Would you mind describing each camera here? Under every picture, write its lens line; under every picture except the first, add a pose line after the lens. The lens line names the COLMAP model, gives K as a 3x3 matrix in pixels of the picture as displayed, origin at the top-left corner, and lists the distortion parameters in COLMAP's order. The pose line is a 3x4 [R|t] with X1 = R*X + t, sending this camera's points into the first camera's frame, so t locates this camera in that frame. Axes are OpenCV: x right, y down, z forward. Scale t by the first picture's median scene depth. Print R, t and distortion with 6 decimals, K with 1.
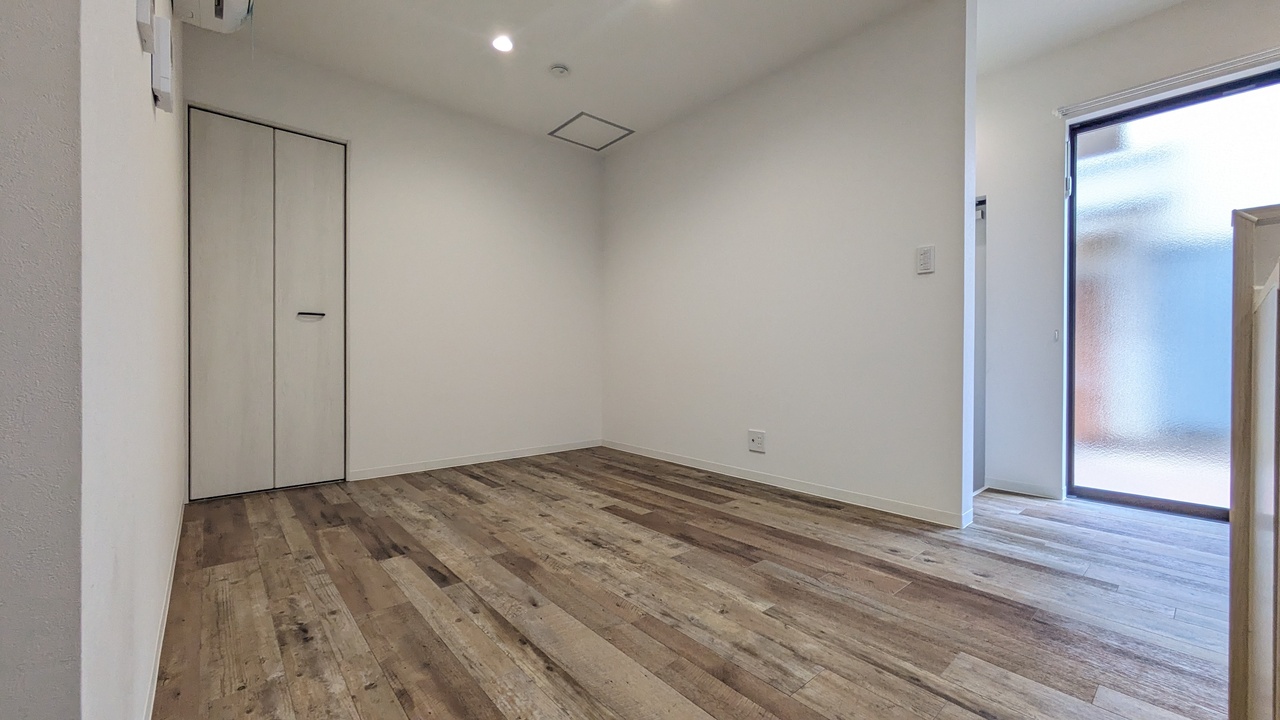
lens RADIAL K [[500.7, 0, 644.5], [0, 500.7, 360.1], [0, 0, 1]] dist [0.001538, 0.000300]
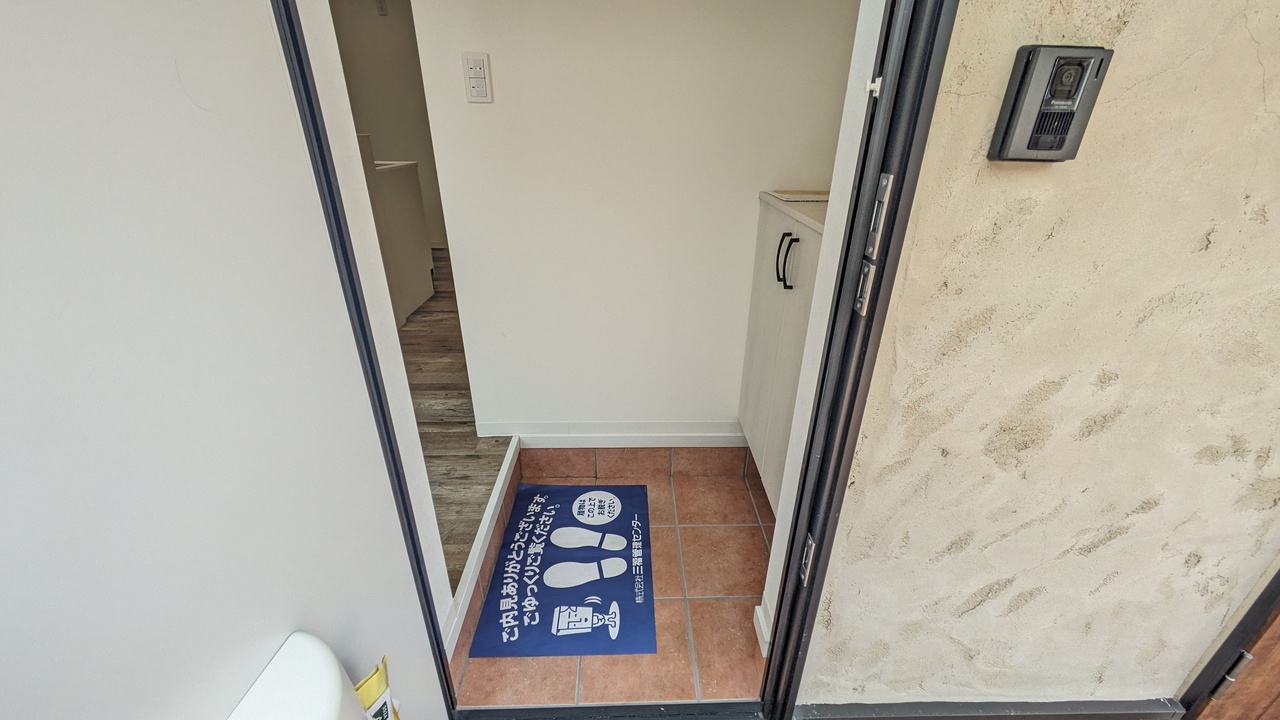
lens RADIAL K [[500.7, 0, 644.5], [0, 500.7, 360.1], [0, 0, 1]] dist [0.001538, 0.000300]
pose [[-0.634234, 0.318246, -0.704603, 1.297267], [-0.020640, 0.904058, 0.426912, -0.195240], [0.772865, 0.285306, -0.566816, 2.088903]]
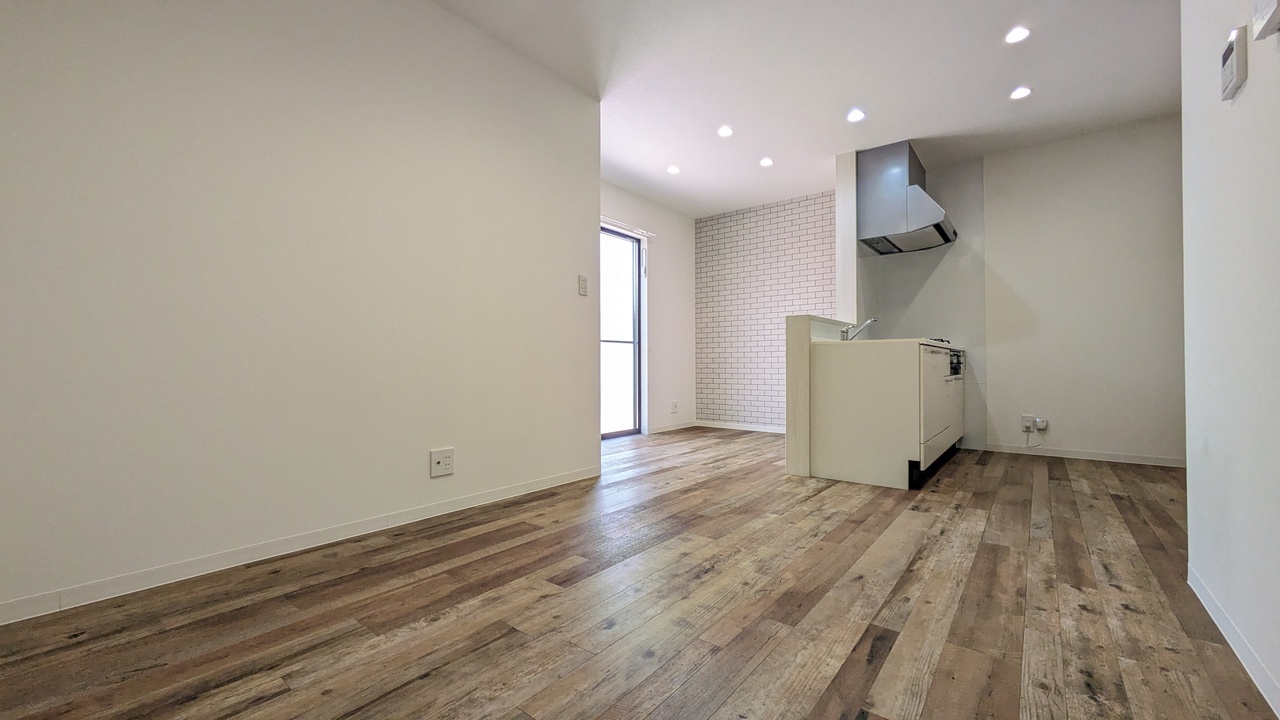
lens RADIAL K [[500.1, 0, 645.2], [0, 500.1, 359.9], [0, 0, 1]] dist [0.001071, 0.003099]
pose [[-0.185905, 0.008073, 0.982535, -1.006553], [0.008608, 0.999941, -0.006587, 0.014664], [-0.982530, 0.007233, -0.185963, 1.383631]]
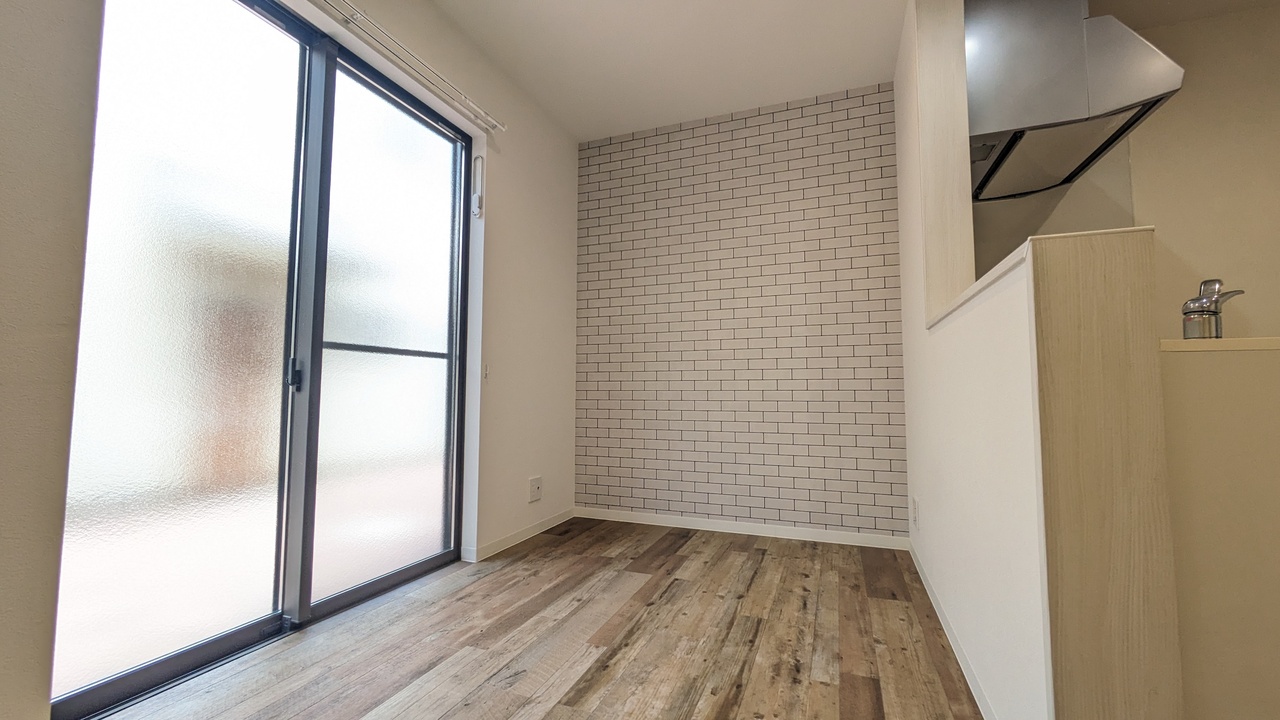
lens RADIAL K [[500.7, 0, 644.5], [0, 500.7, 360.1], [0, 0, 1]] dist [0.001538, 0.000300]
pose [[-0.468139, 0.056012, 0.881878, 0.421424], [0.002096, 0.998057, -0.062278, -0.012011], [-0.883652, -0.027306, -0.467347, 1.078215]]
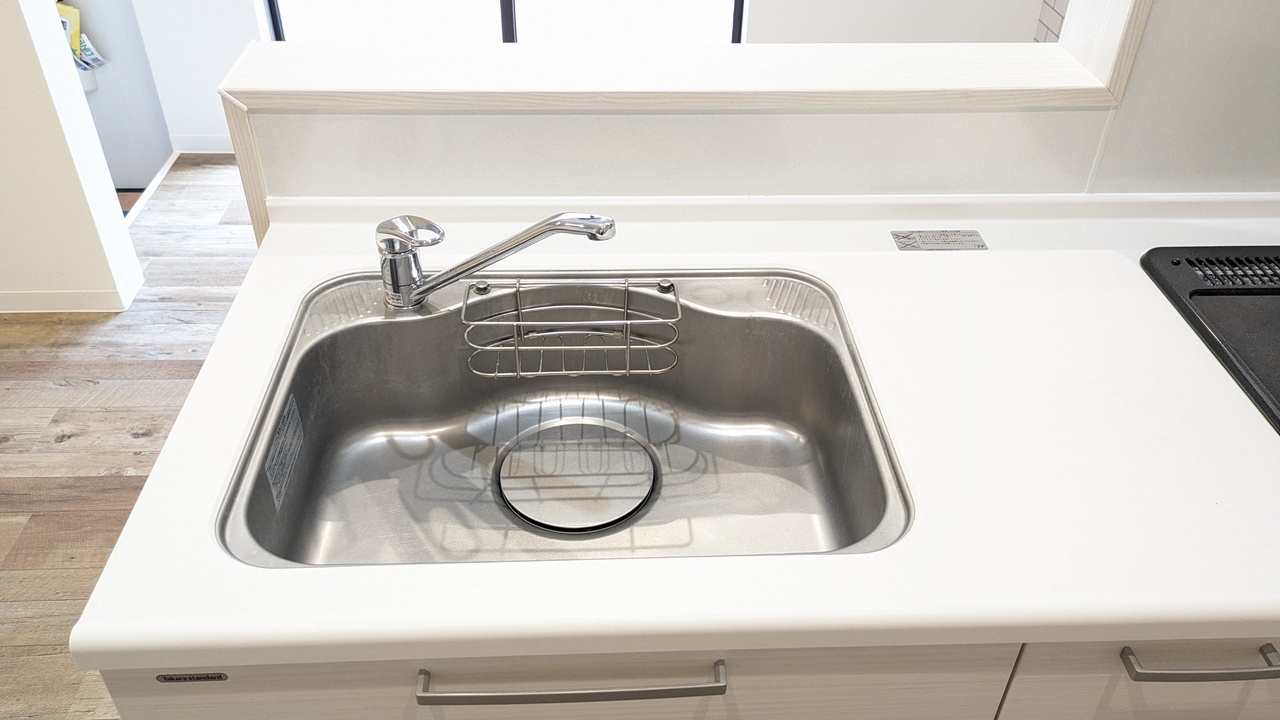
lens RADIAL K [[1043.6, 0, 645.5], [0, 1043.6, 357.1], [0, 0, 1]] dist [0.009667, 0.001797]
pose [[0.615818, -0.459241, 0.640207, 0.254349], [-0.010154, 0.807867, 0.589277, -0.401231], [-0.787823, -0.369388, 0.492836, -0.093902]]
